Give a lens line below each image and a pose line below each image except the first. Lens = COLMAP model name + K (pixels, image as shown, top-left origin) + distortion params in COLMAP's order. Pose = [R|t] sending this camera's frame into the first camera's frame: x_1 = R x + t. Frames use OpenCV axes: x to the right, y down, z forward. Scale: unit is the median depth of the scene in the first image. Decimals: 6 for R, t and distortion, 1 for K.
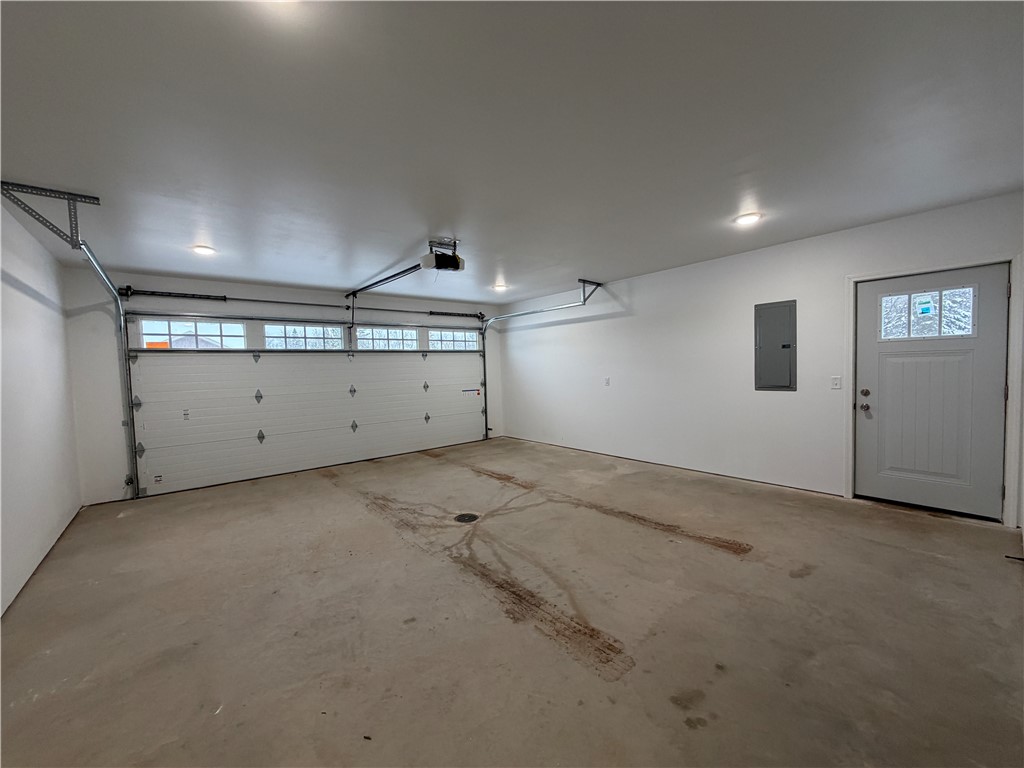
lens RADIAL K [[406.9, 0, 512.6], [0, 406.9, 388.7], [0, 0, 1]] dist [0.001062, -0.000498]
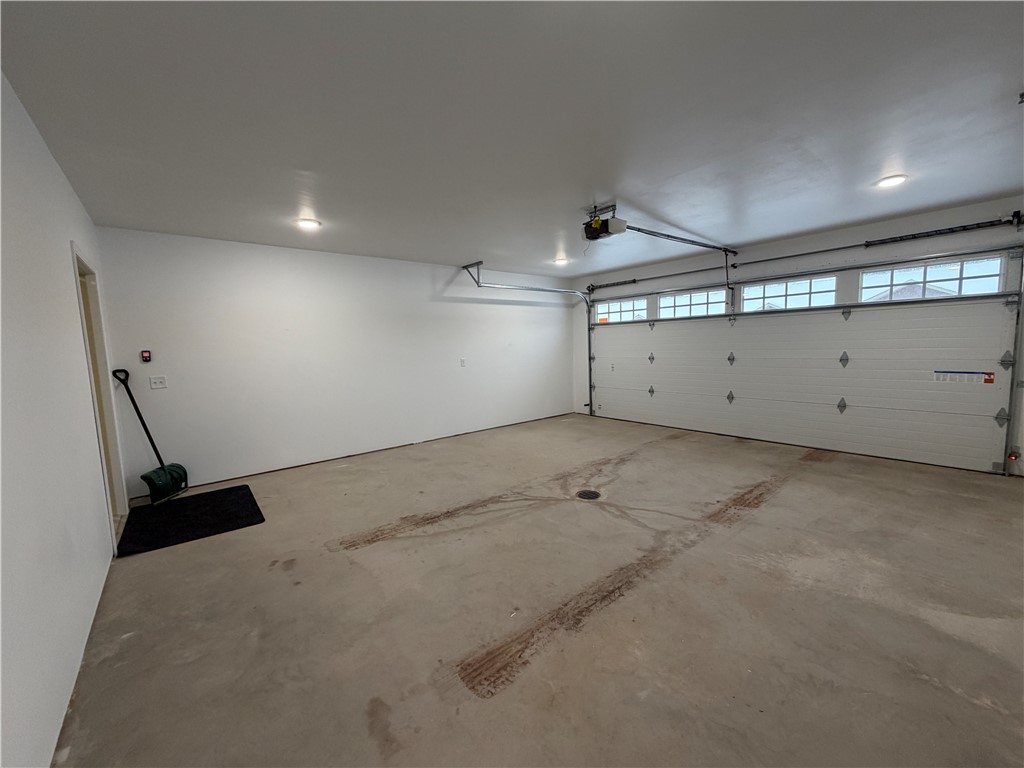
lens RADIAL K [[406.9, 0, 507.5], [0, 406.9, 383.1], [0, 0, 1]] dist [0.001062, -0.000498]
pose [[-0.003227, 0.125658, -0.992068, 0.801956], [-0.019630, 0.991874, 0.125697, -0.069315], [0.999802, 0.019880, -0.000734, 0.767384]]
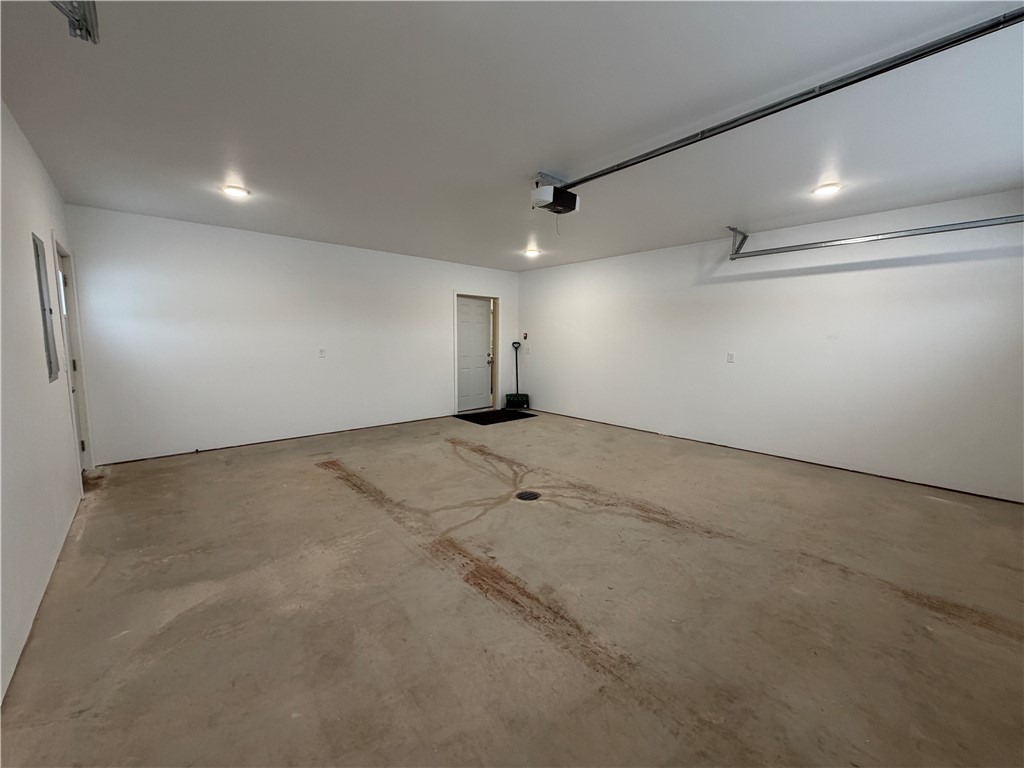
lens RADIAL K [[406.9, 0, 513.3], [0, 406.9, 380.3], [0, 0, 1]] dist [0.001062, -0.000498]
pose [[-0.998877, 0.027620, -0.038492, -0.047994], [0.021280, 0.987475, 0.156337, -0.087938], [0.042328, 0.155342, -0.986953, 1.807181]]
